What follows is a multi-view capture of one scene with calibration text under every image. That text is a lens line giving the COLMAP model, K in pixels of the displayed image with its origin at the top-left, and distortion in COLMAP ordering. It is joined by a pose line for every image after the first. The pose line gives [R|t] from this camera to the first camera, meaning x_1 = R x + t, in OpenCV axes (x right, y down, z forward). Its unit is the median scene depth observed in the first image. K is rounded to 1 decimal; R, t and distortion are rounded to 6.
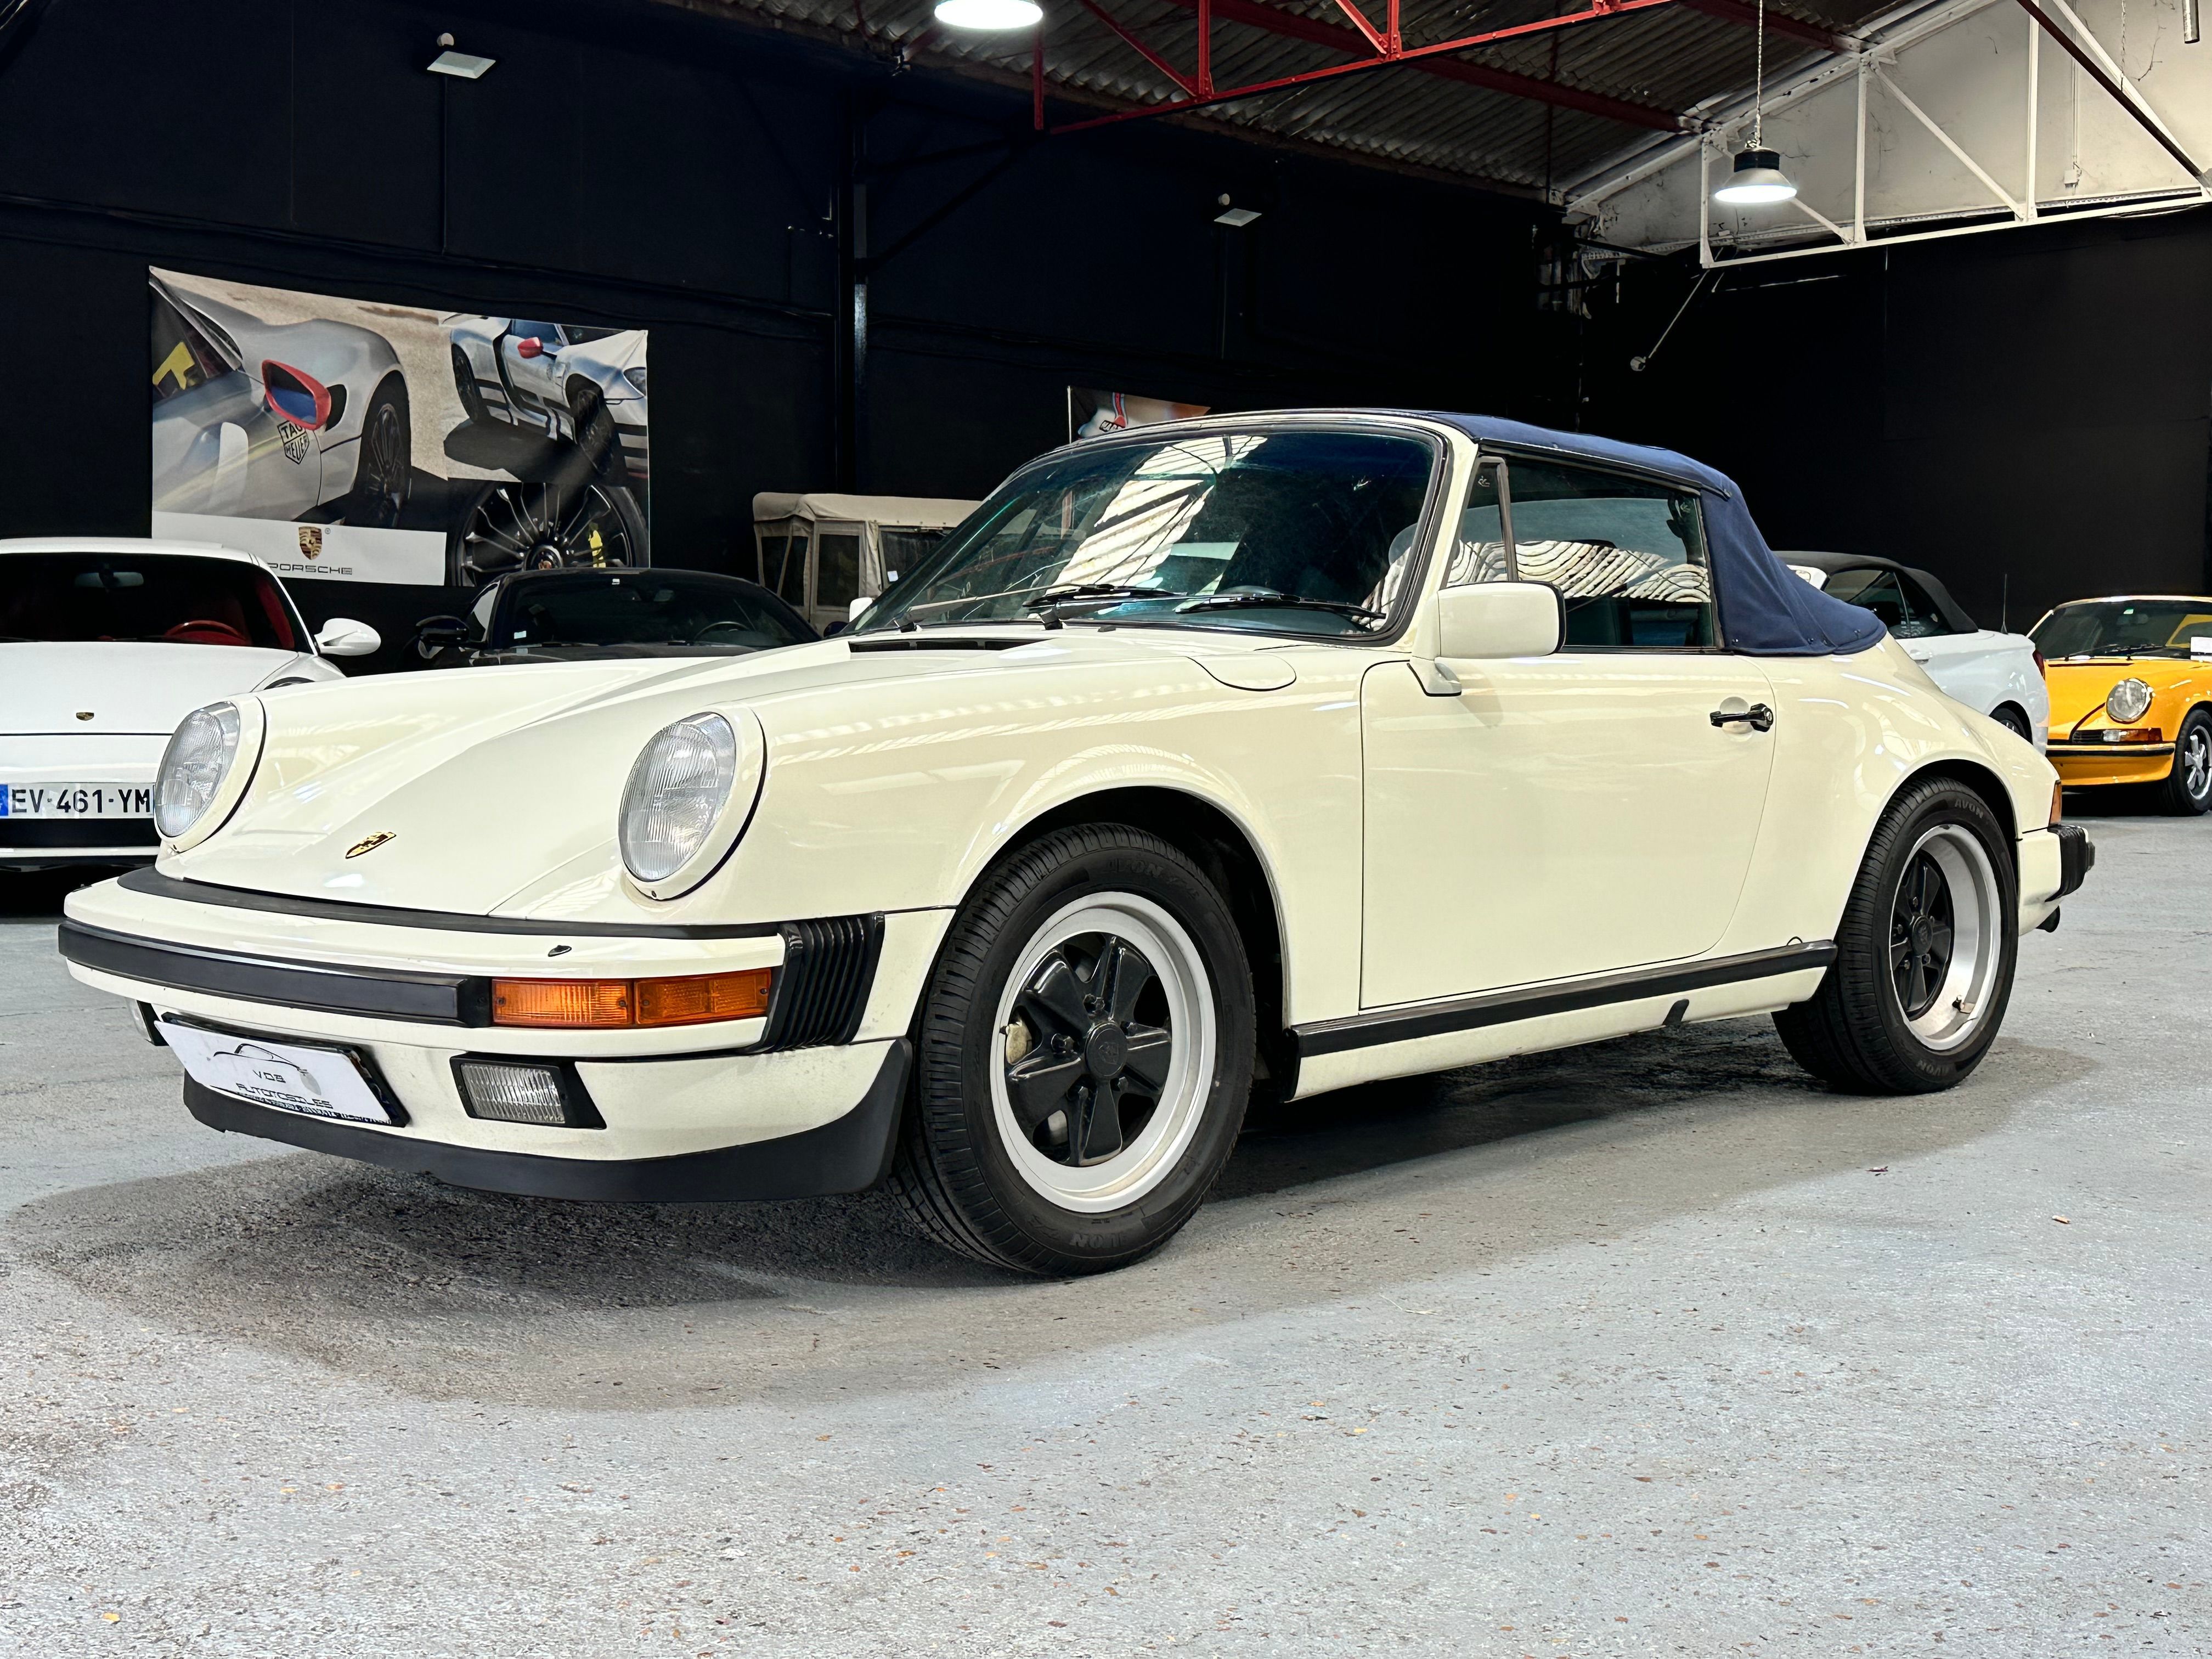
lens RADIAL K [[2711.4, 0, 1094.2], [0, 2711.4, 830.1], [0, 0, 1]] dist [0.227834, -0.575464]
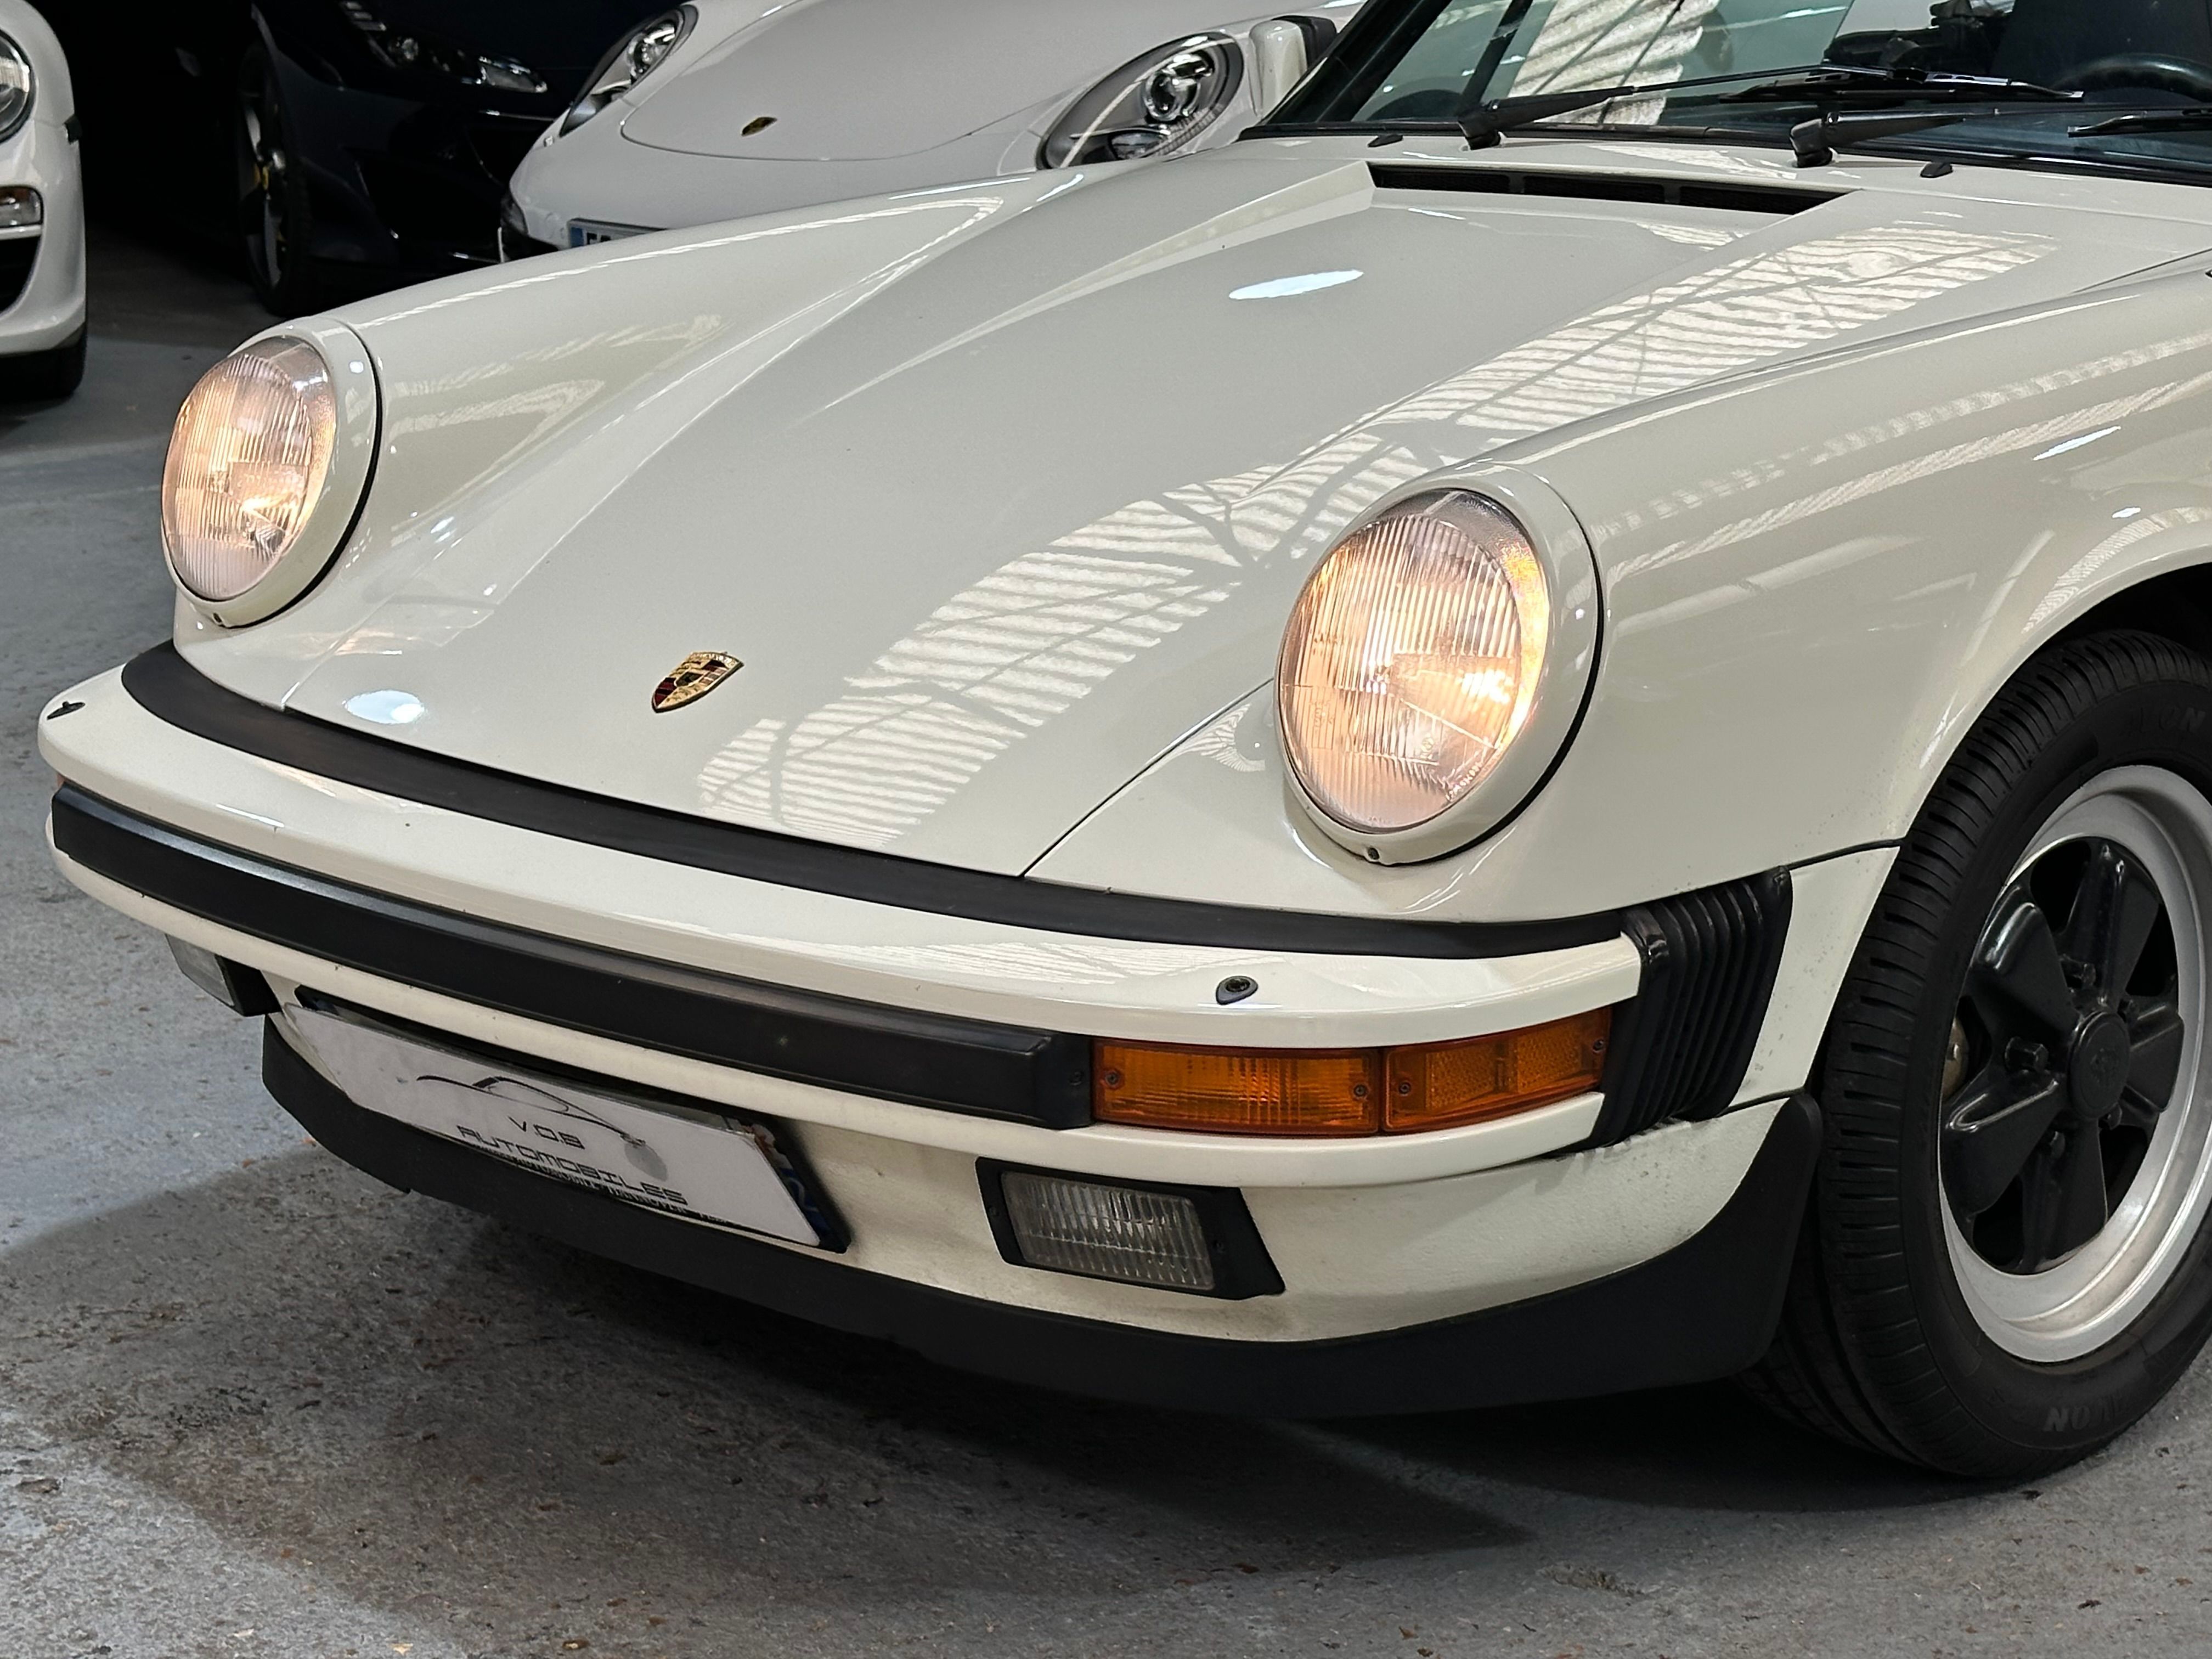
lens RADIAL K [[4409.0, 0, 1106.0], [0, 4409.0, 829.5], [0, 0, 1]] dist [0.108004, 0.422074]
pose [[0.999407, -0.012226, 0.032201, -0.154433], [0.006613, 0.985595, 0.168991, -0.079121], [-0.033803, -0.168678, 0.985091, 0.117619]]
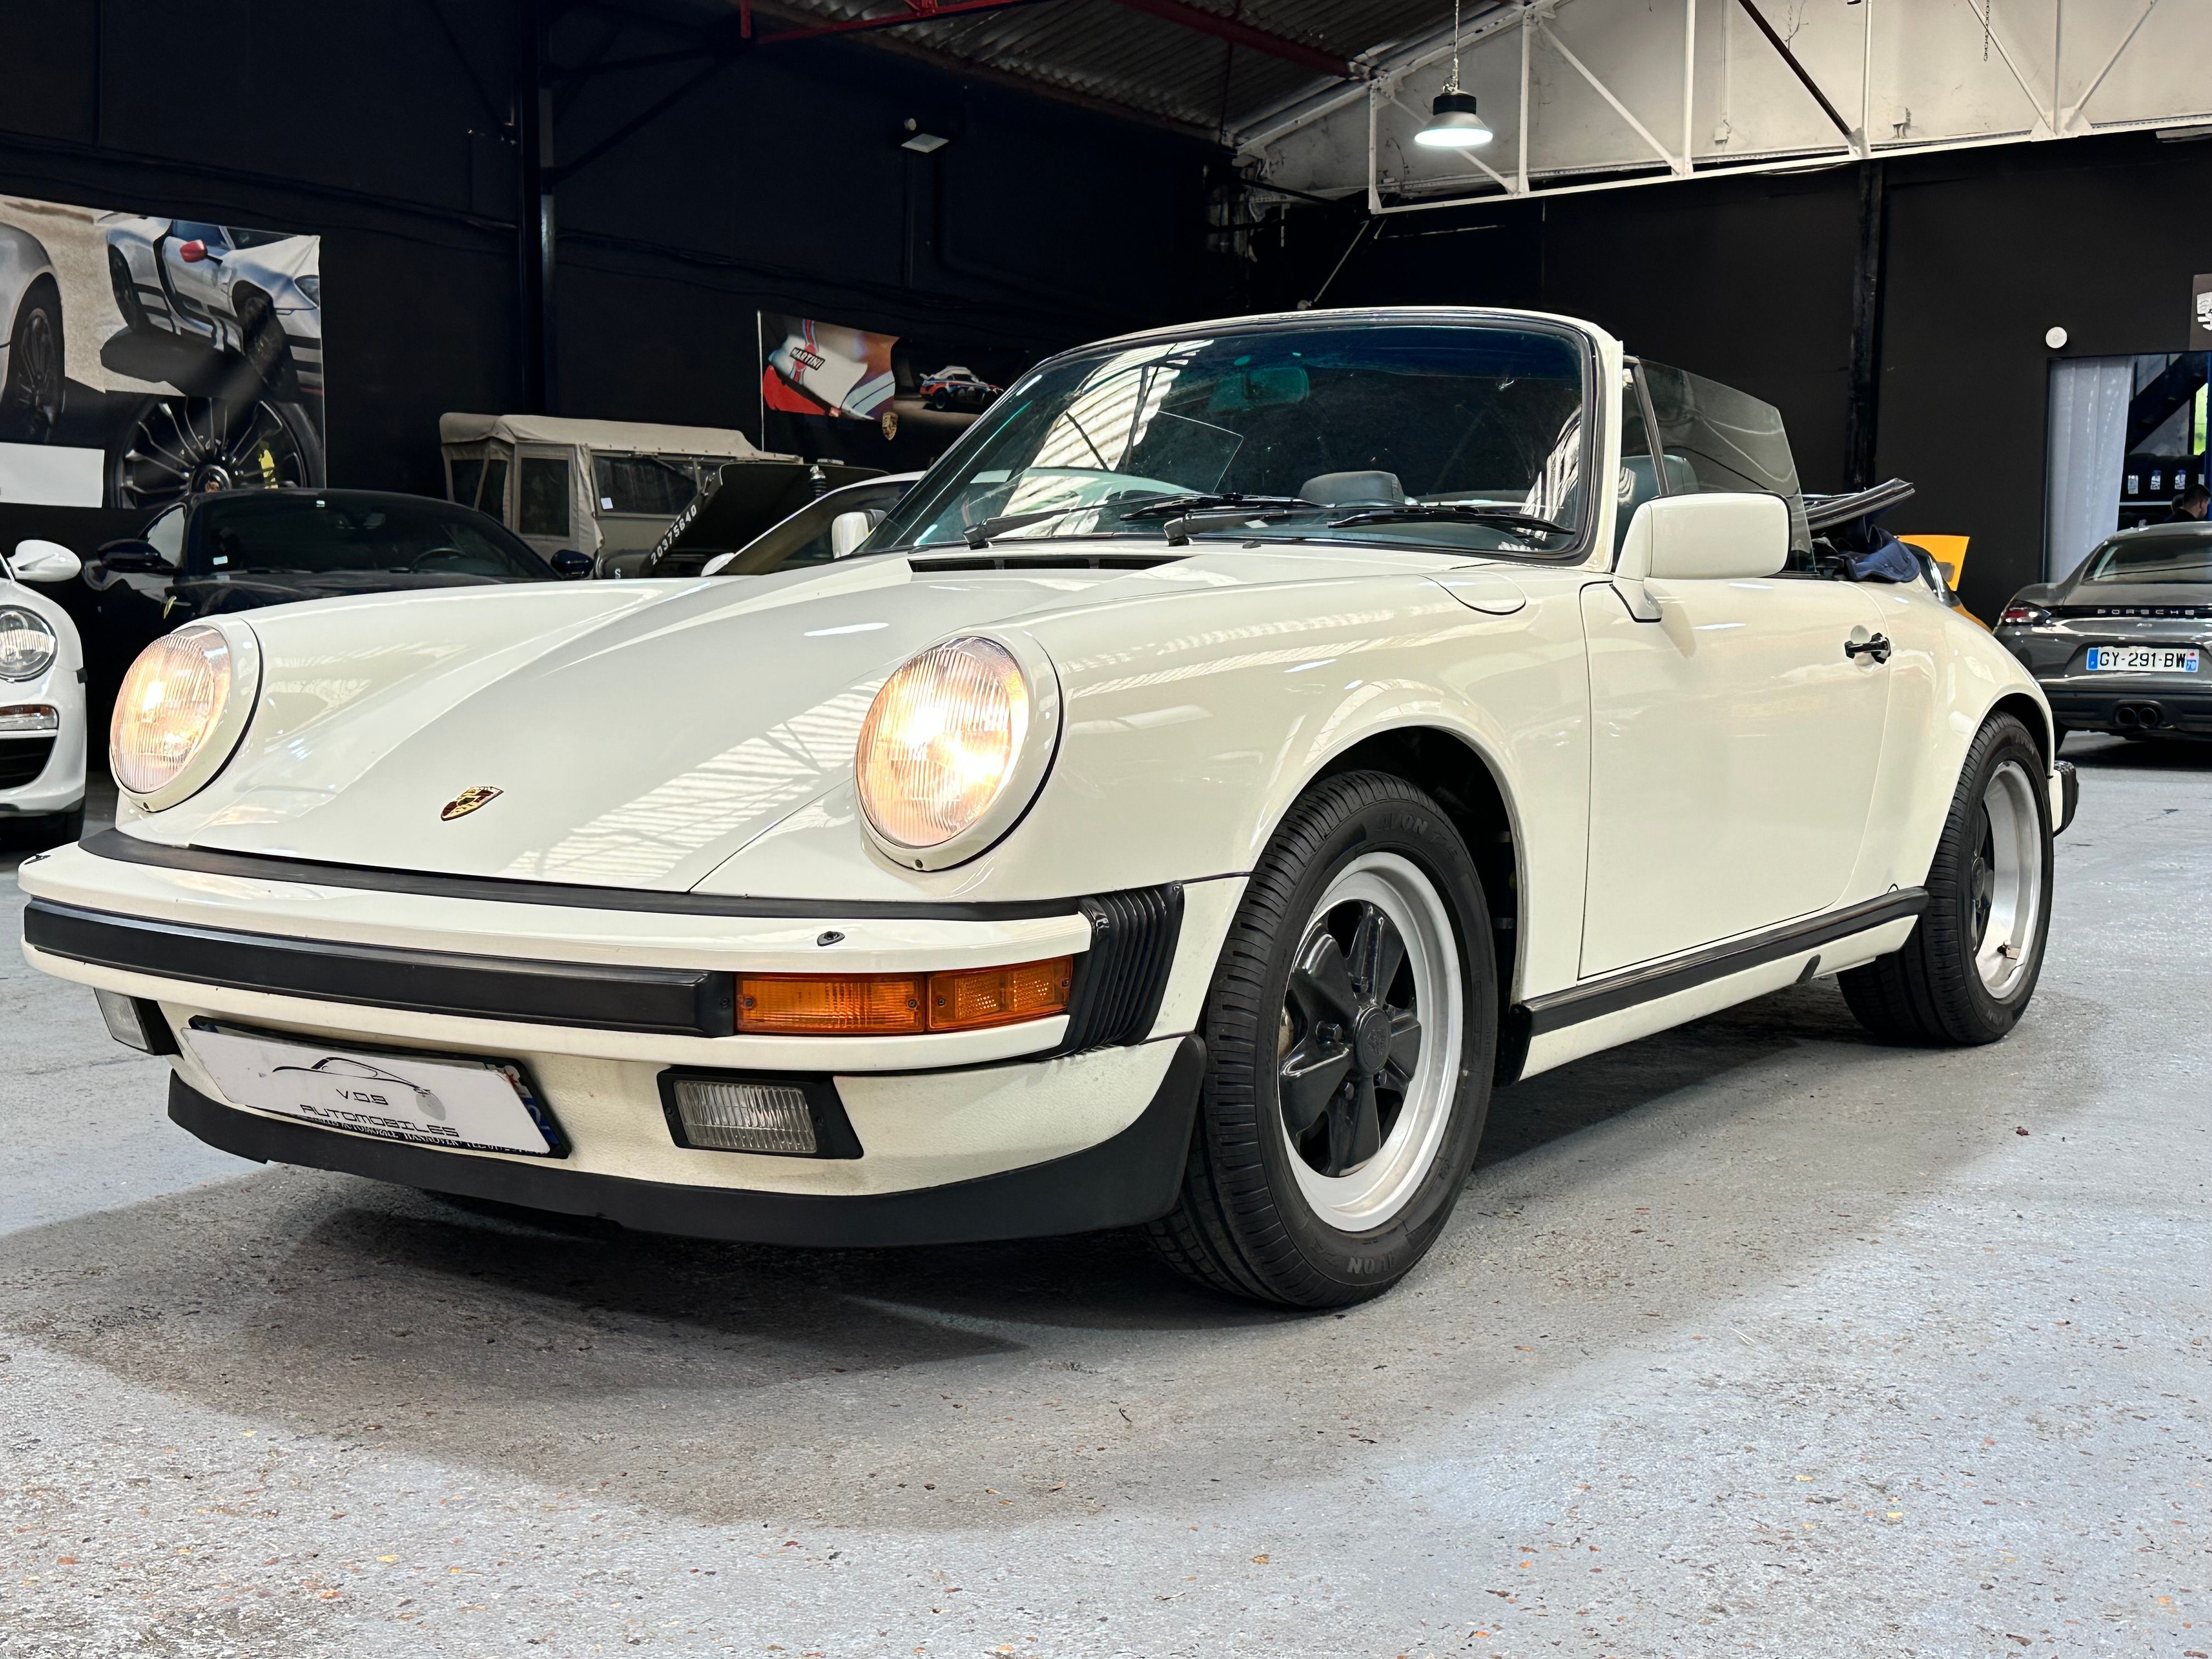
lens RADIAL K [[2625.8, 0, 1117.2], [0, 2625.8, 822.3], [0, 0, 1]] dist [0.239792, -0.630624]
pose [[0.985199, -0.010522, 0.171091, -0.152842], [0.006848, 0.999733, 0.022048, -0.003532], [-0.171277, -0.020550, 0.985009, 0.148176]]
